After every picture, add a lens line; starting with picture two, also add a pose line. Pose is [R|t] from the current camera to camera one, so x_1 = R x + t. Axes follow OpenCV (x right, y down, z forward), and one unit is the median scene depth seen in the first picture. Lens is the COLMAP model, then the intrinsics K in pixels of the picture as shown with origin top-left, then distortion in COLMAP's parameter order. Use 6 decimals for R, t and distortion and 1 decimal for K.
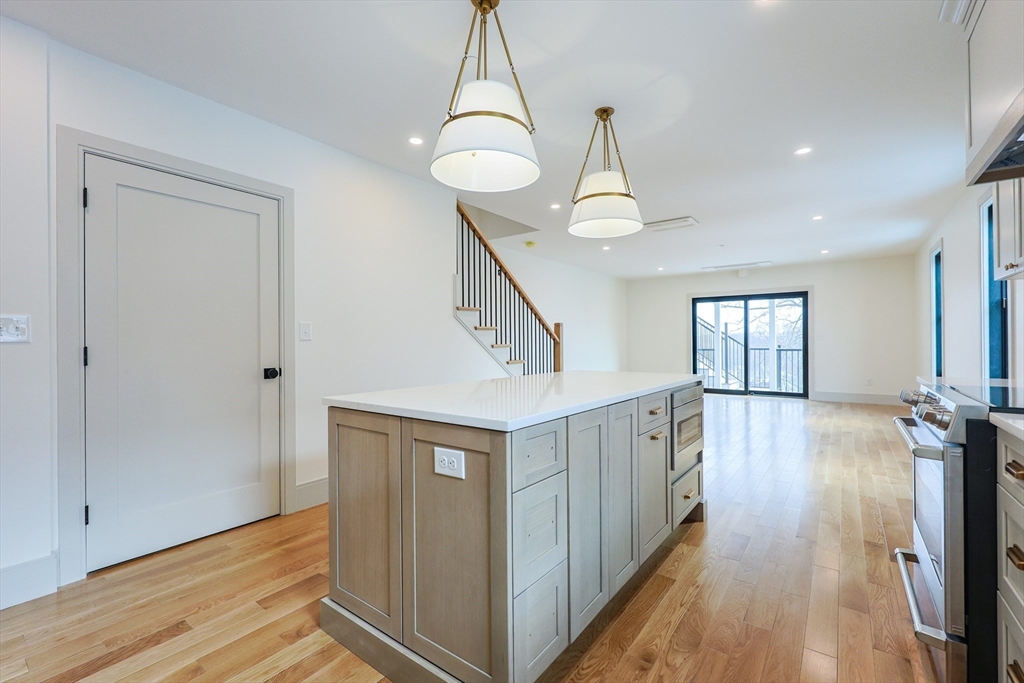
lens RADIAL K [[444.9, 0, 512.0], [0, 444.9, 341.5], [0, 0, 1]] dist [-0.000331, 0.000003]
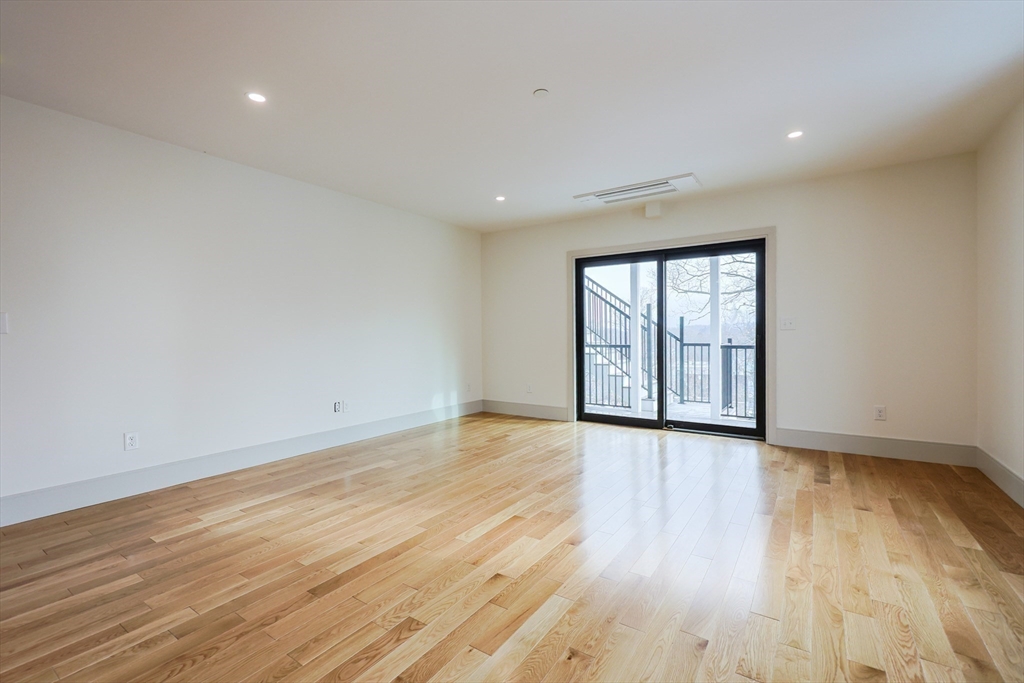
lens RADIAL K [[446.8, 0, 516.3], [0, 446.8, 338.3], [0, 0, 1]] dist [-0.002948, -0.000177]
pose [[0.998888, -0.003198, 0.047047, 0.337657], [0.002633, 0.999924, 0.012069, -0.001526], [-0.047082, -0.011932, 0.998820, 0.473564]]
